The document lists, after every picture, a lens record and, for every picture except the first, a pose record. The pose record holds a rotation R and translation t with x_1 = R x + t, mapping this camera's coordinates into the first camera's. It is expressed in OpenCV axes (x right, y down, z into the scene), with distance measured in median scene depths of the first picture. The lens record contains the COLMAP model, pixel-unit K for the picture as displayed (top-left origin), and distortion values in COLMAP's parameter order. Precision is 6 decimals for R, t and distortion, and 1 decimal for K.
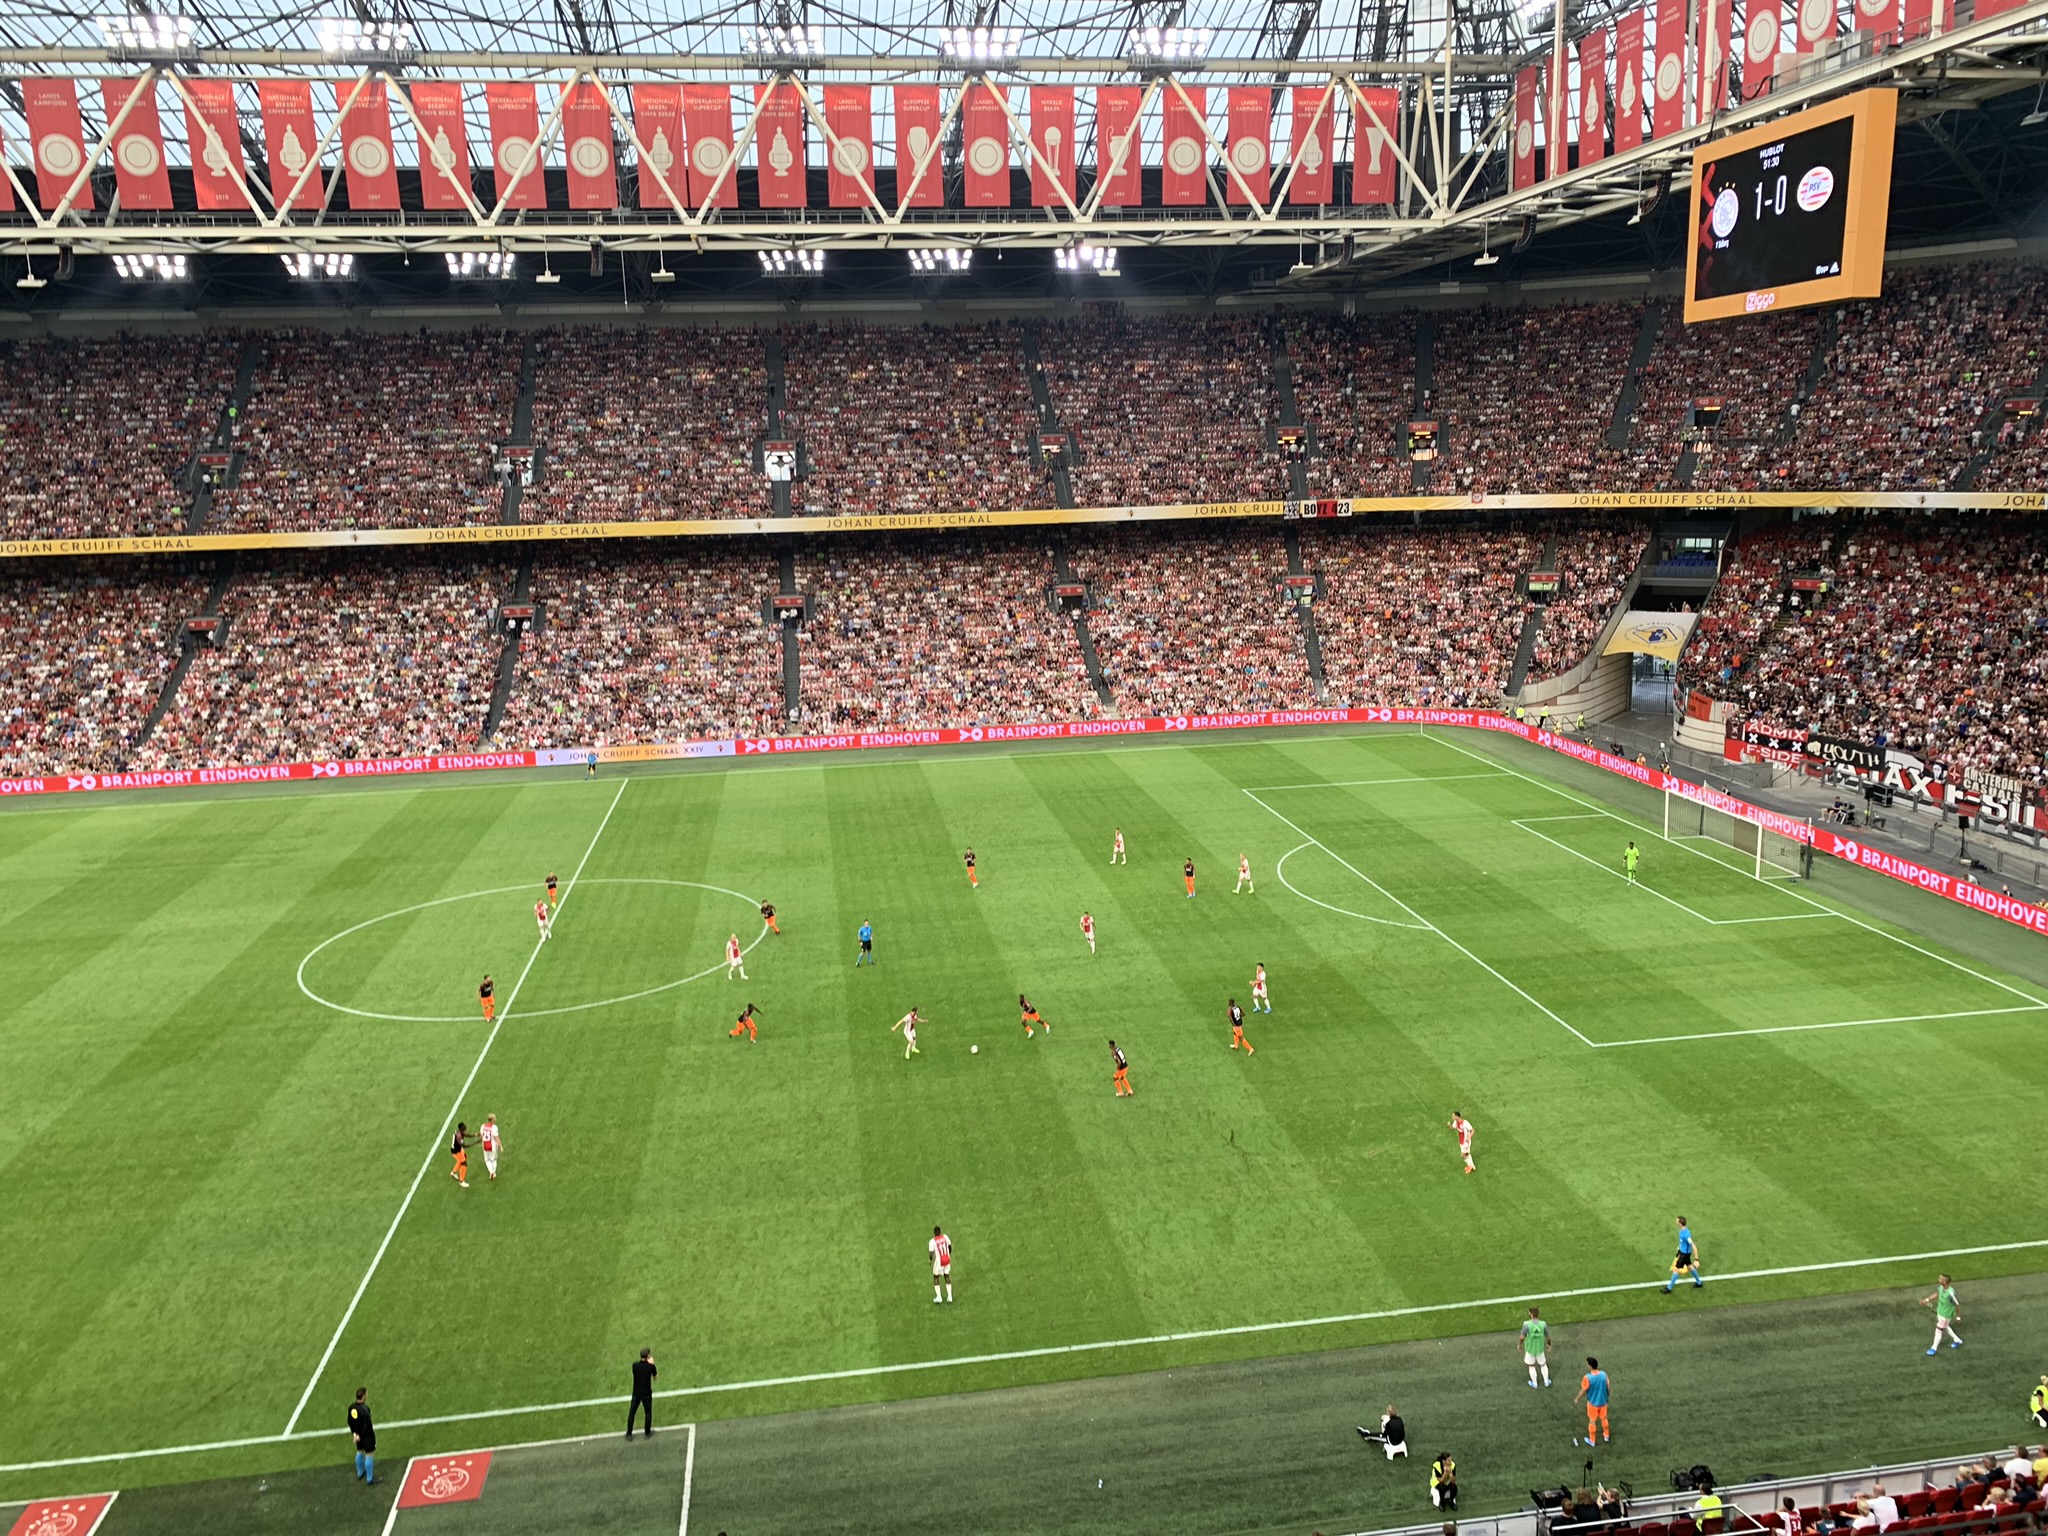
lens RADIAL K [[1572.0, 0, 1024.0], [0, 1572.0, 768.0], [0, 0, 1]] dist [0.012590, -0.000808]
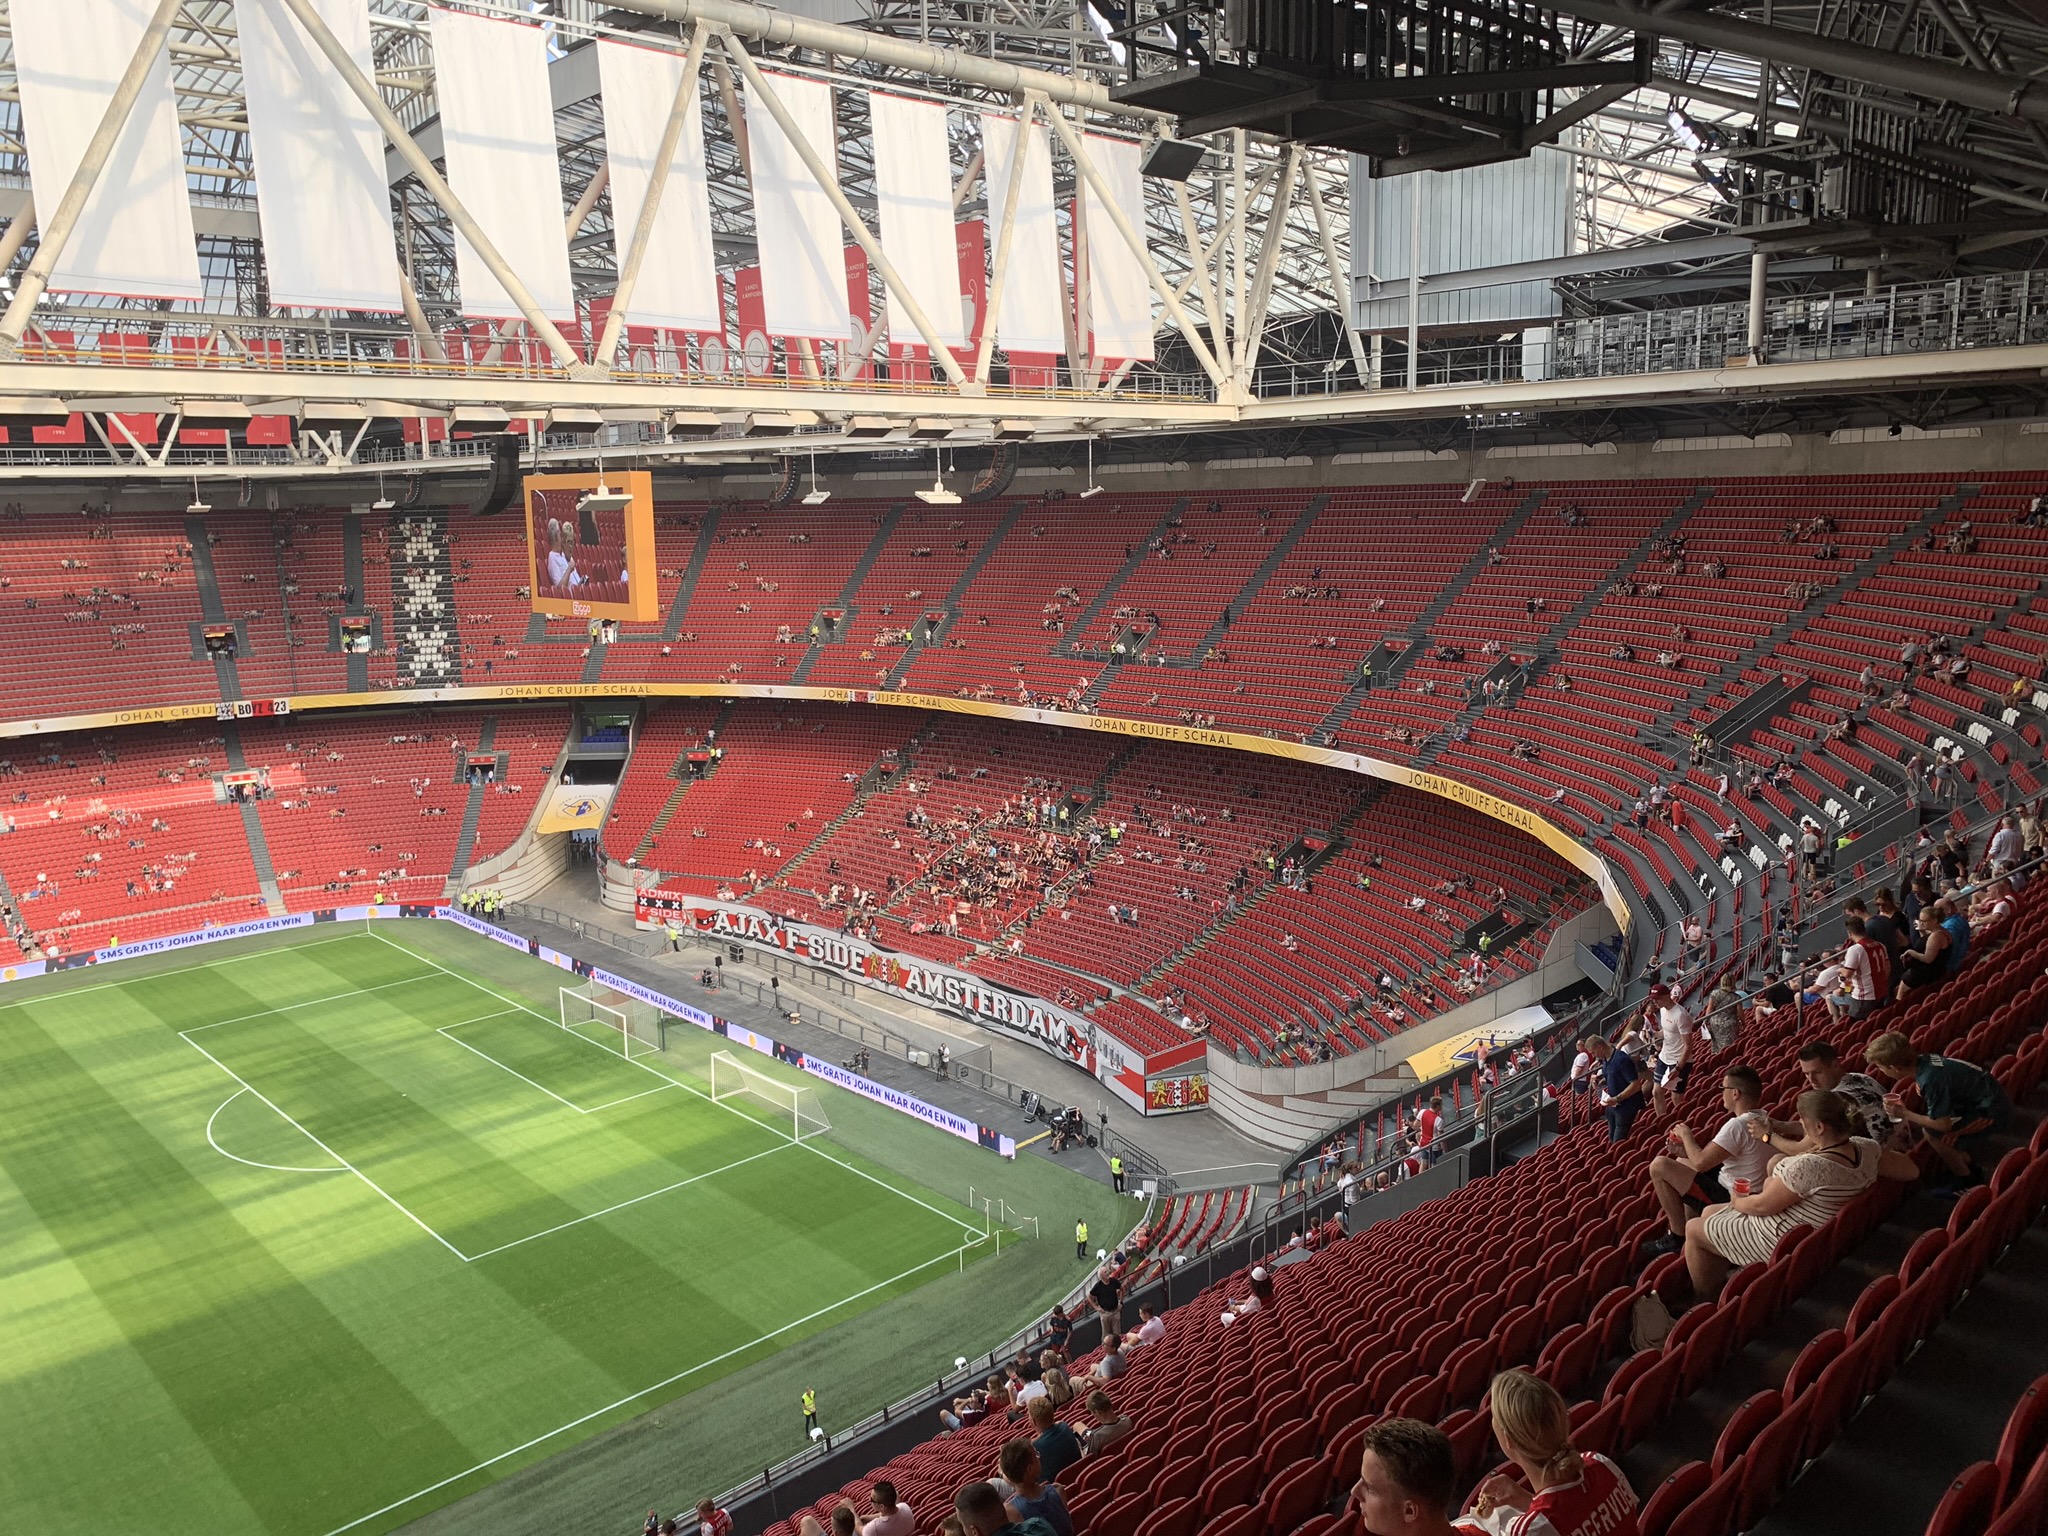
lens RADIAL K [[1572.0, 0, 1024.0], [0, 1572.0, 768.0], [0, 0, 1]] dist [0.012590, -0.000808]
pose [[0.823886, -0.083841, 0.560520, 0.029781], [0.107350, 0.994180, -0.009081, -0.087595], [-0.556497, 0.067654, 0.828091, -0.182122]]
